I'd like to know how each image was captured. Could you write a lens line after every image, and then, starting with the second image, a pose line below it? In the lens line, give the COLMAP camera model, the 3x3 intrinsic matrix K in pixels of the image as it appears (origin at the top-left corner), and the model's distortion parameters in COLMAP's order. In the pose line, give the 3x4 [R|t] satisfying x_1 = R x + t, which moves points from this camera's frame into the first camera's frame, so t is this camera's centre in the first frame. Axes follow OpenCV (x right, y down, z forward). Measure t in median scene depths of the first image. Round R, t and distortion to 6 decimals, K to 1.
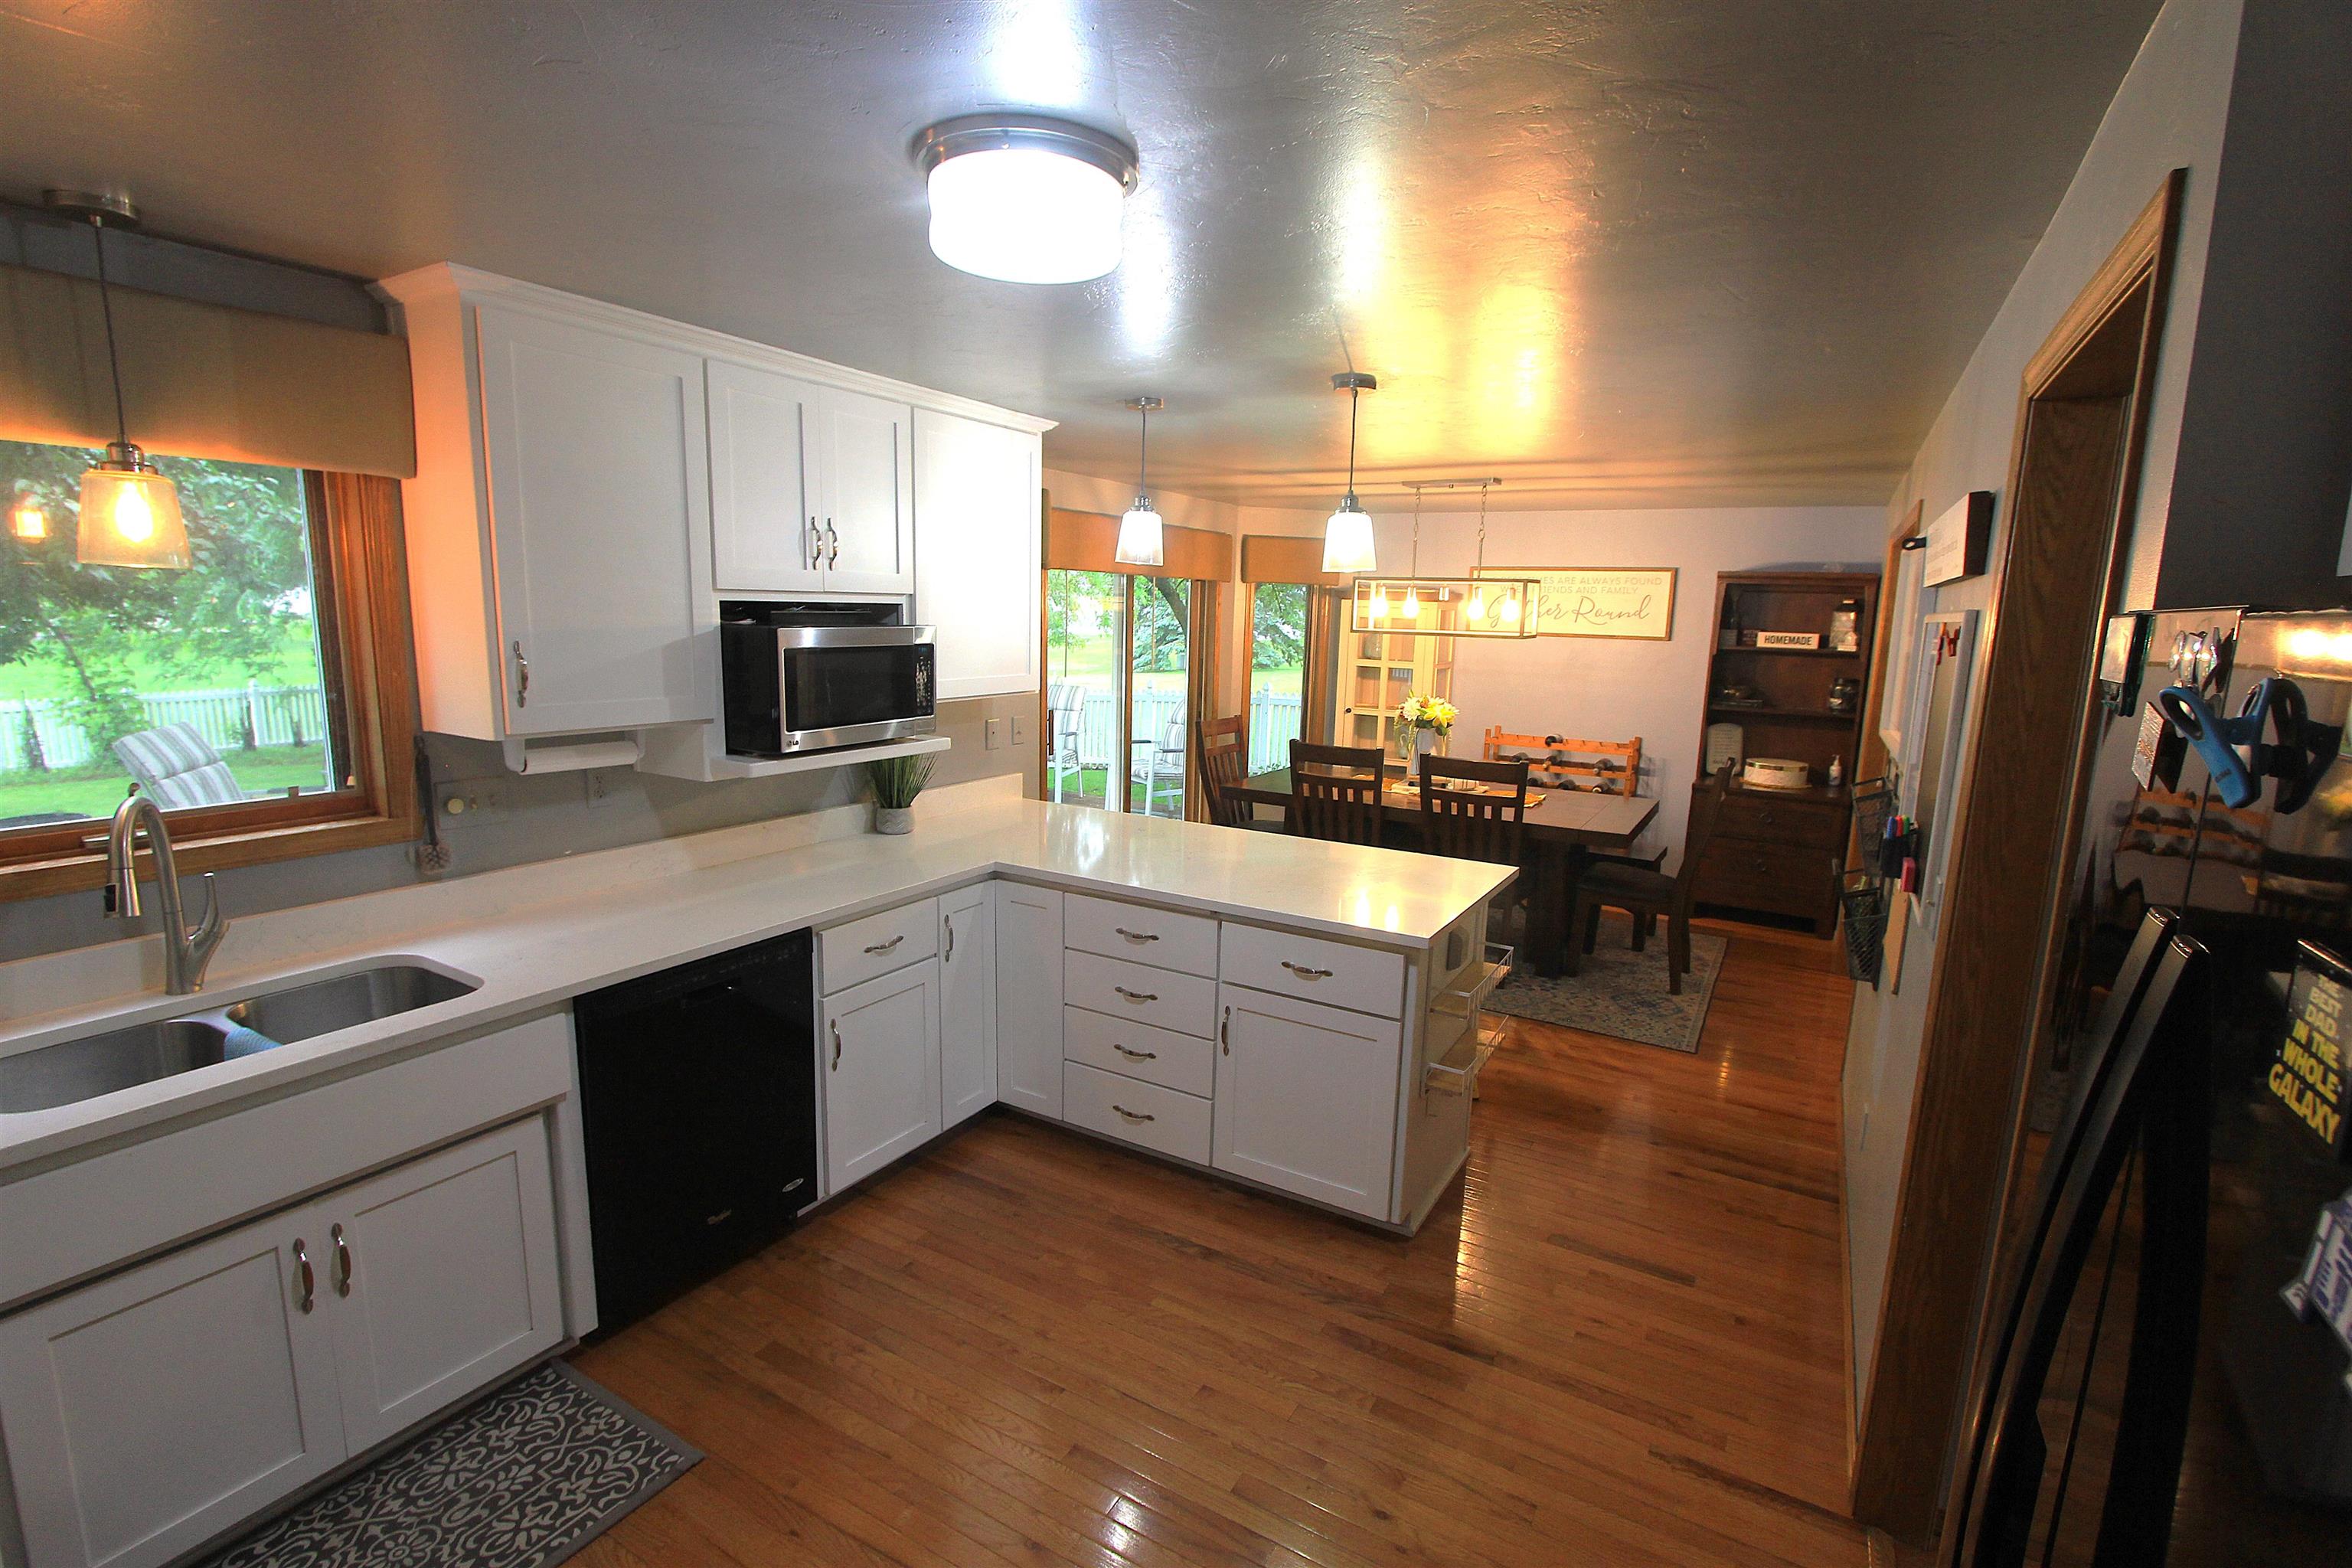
lens RADIAL K [[1086.9, 0, 1181.5], [0, 1086.9, 794.0], [0, 0, 1]] dist [-0.016106, 0.001703]
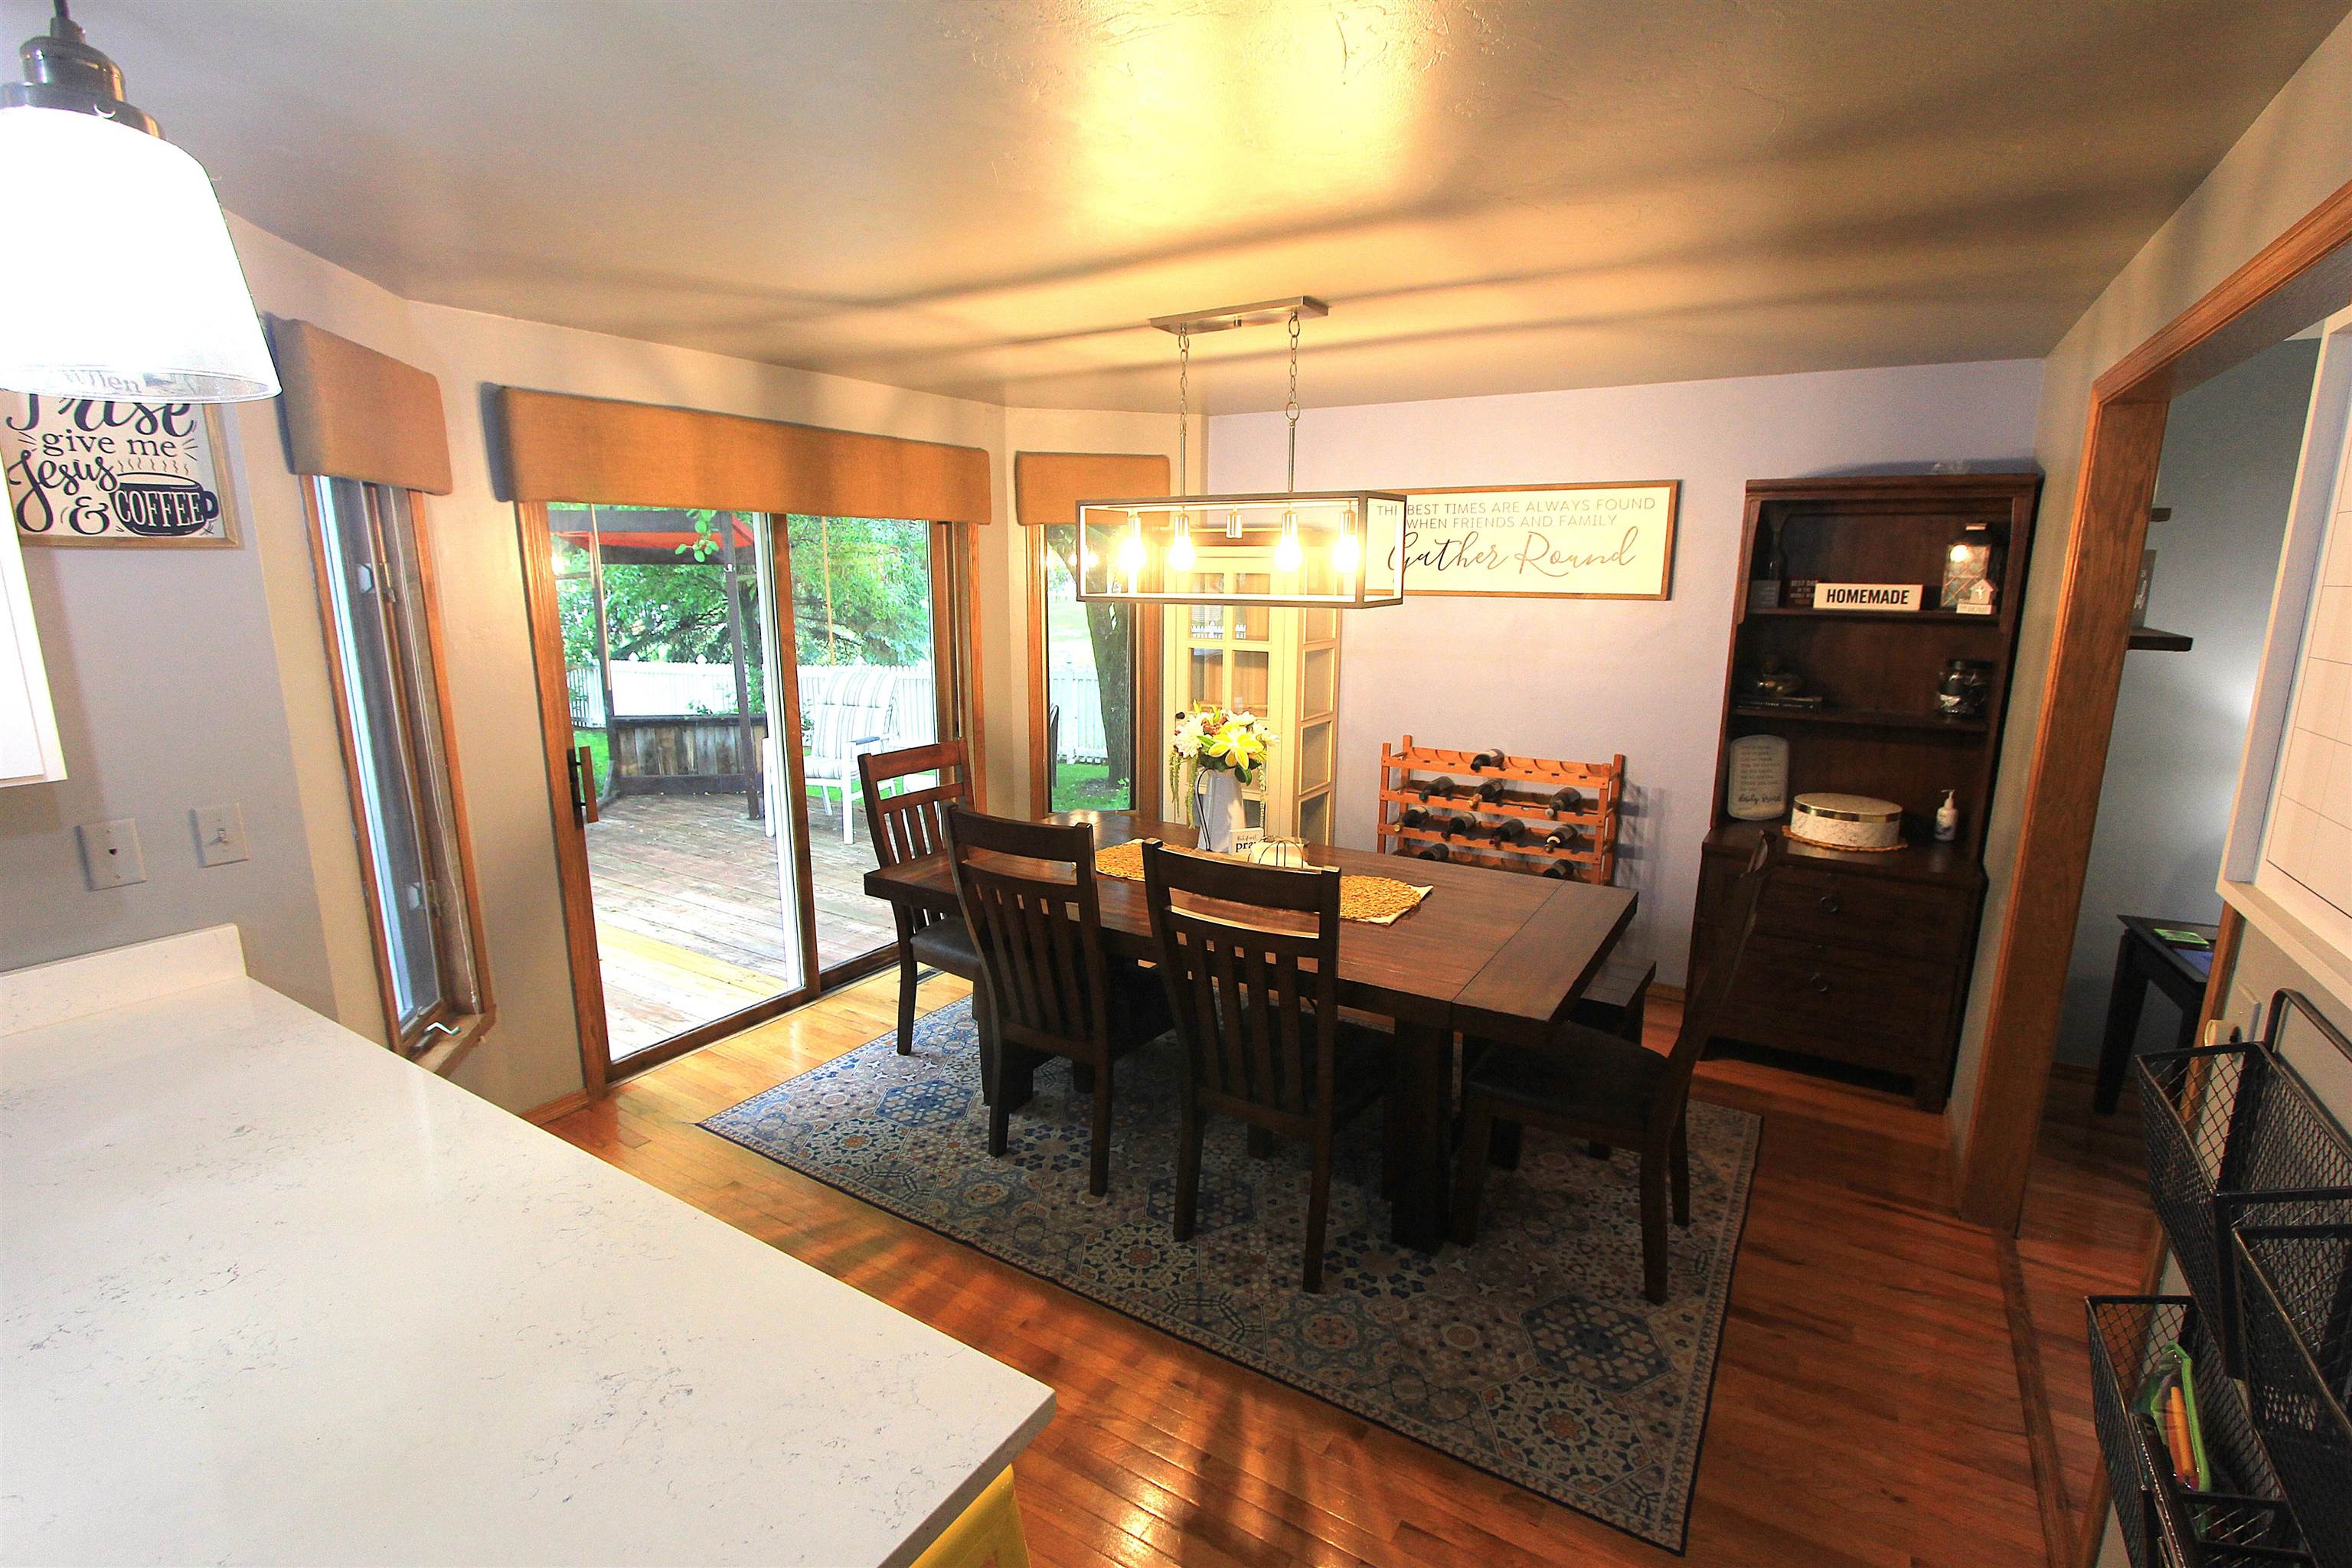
lens RADIAL K [[1086.9, 0, 1184.2], [0, 1086.9, 797.9], [0, 0, 1]] dist [-0.016106, 0.001703]
pose [[0.999508, -0.016894, -0.026412, 0.202828], [0.017945, 0.999035, 0.040092, -0.062988], [0.025709, -0.040546, 0.998847, 0.398951]]
